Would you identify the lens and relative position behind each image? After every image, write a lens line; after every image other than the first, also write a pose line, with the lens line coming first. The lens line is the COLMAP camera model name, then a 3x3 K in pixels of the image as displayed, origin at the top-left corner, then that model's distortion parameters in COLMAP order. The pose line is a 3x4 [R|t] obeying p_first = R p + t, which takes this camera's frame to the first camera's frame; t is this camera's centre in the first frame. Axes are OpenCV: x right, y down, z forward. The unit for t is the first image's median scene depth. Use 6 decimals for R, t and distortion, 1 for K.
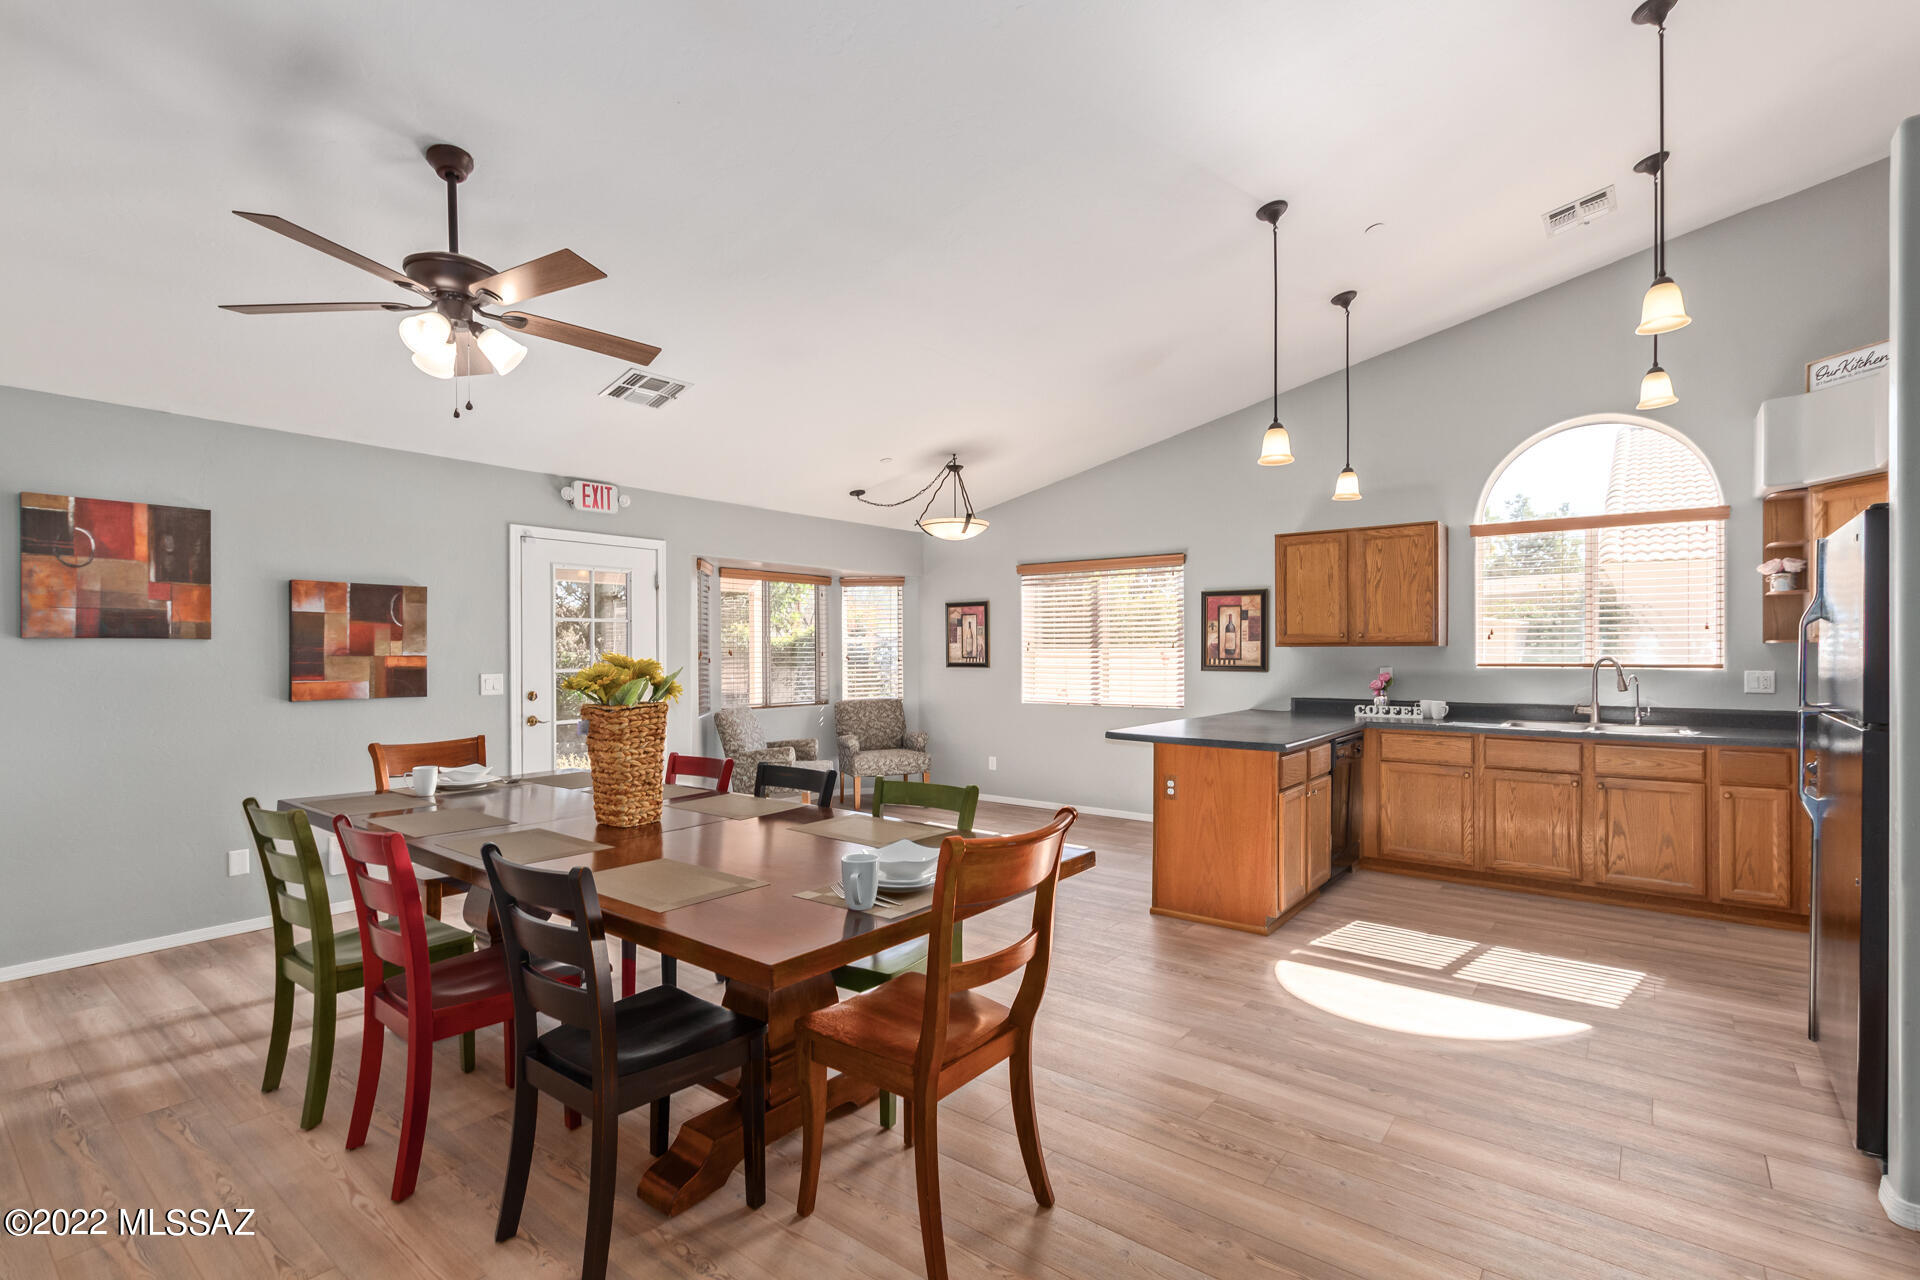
lens RADIAL K [[866.9, 0, 955.3], [0, 866.9, 645.1], [0, 0, 1]] dist [0.000655, -0.000345]
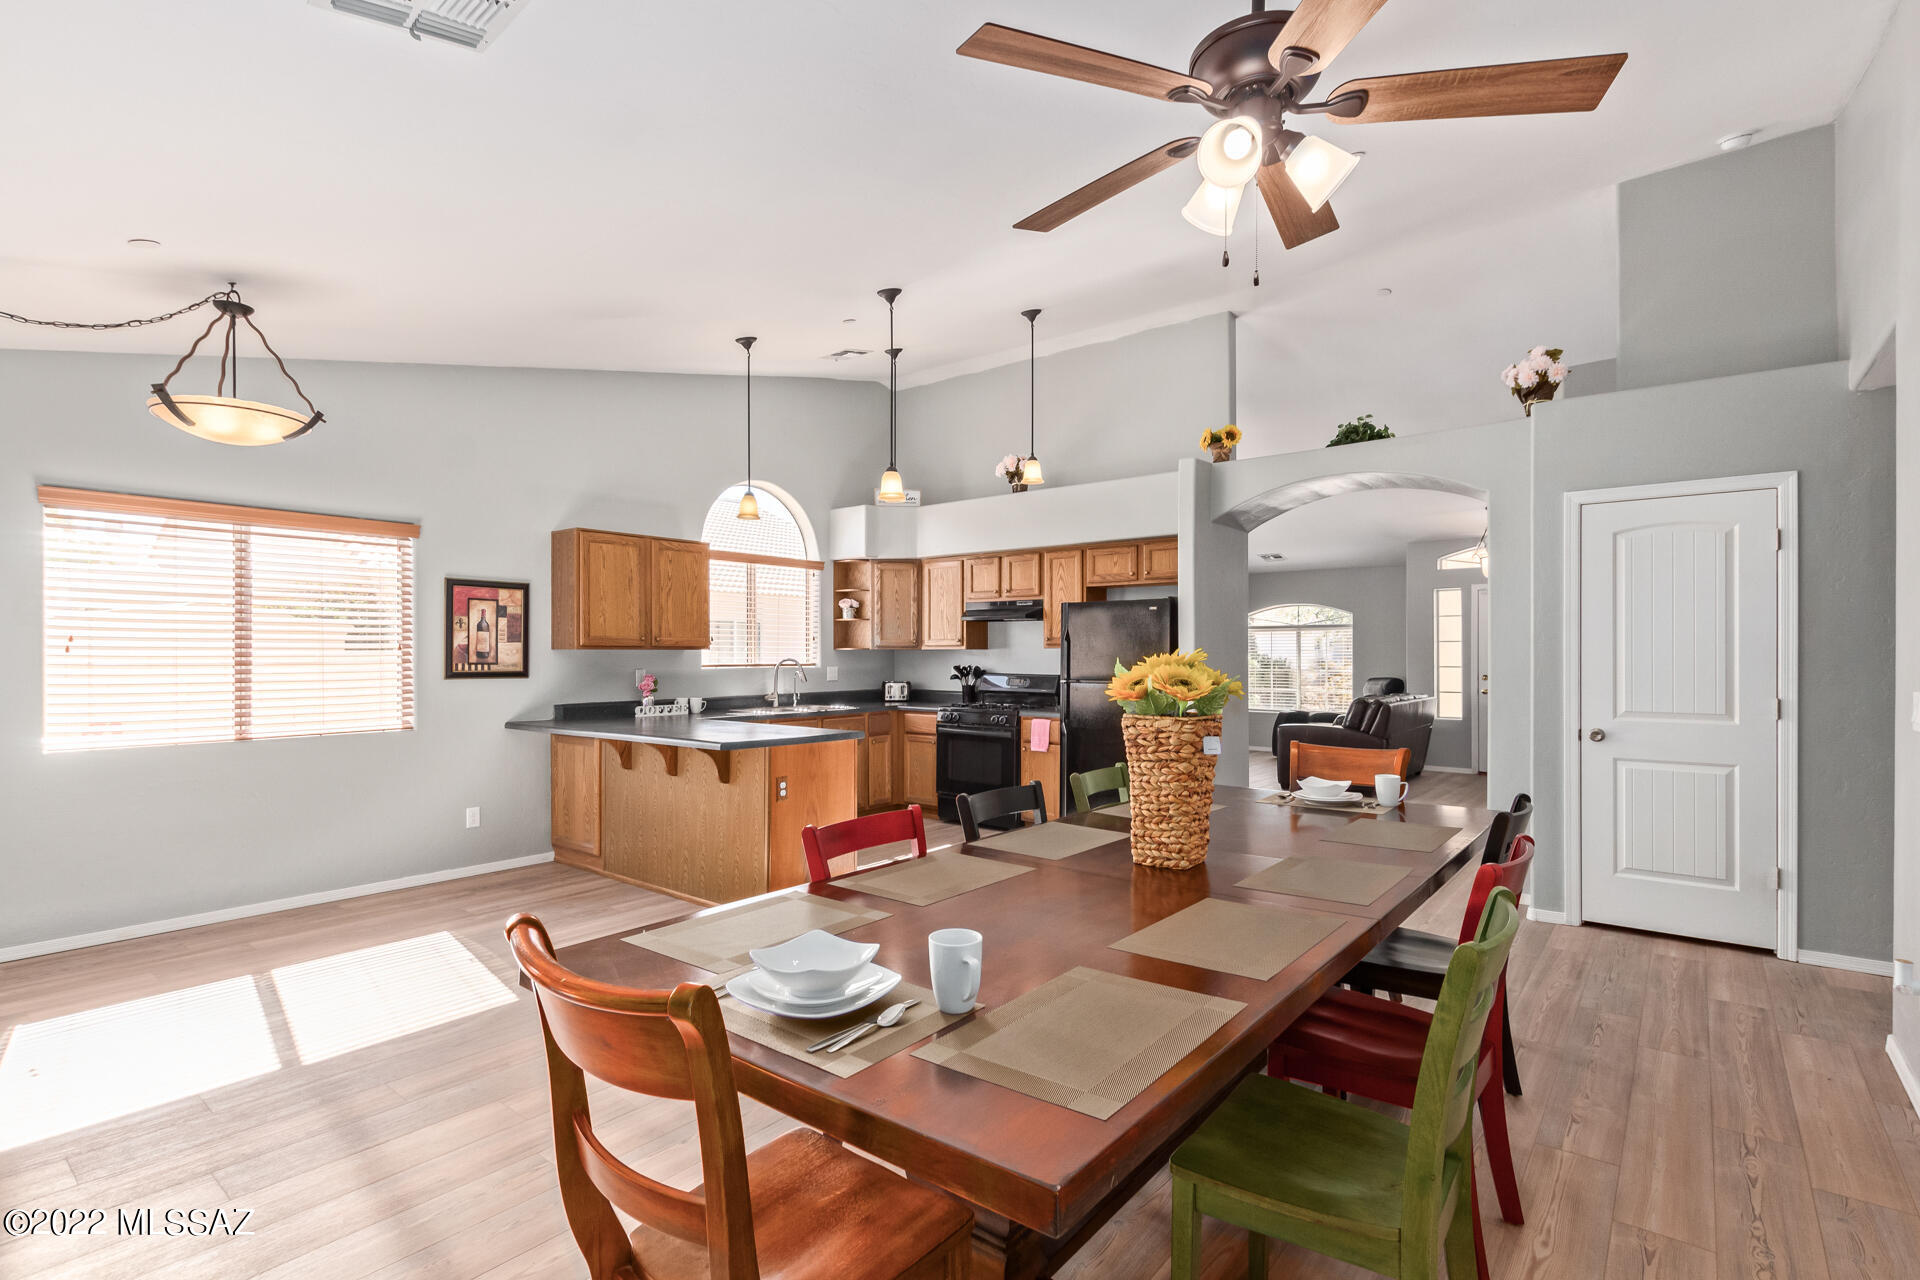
lens RADIAL K [[925.8, 0, 953.4], [0, 925.8, 652.5], [0, 0, 1]] dist [0.001296, 0.000162]
pose [[0.003915, 0.005324, 0.999978, -0.538116], [-0.005994, 0.999968, -0.005301, 0.007133], [-0.999974, -0.005973, 0.003946, 0.522862]]
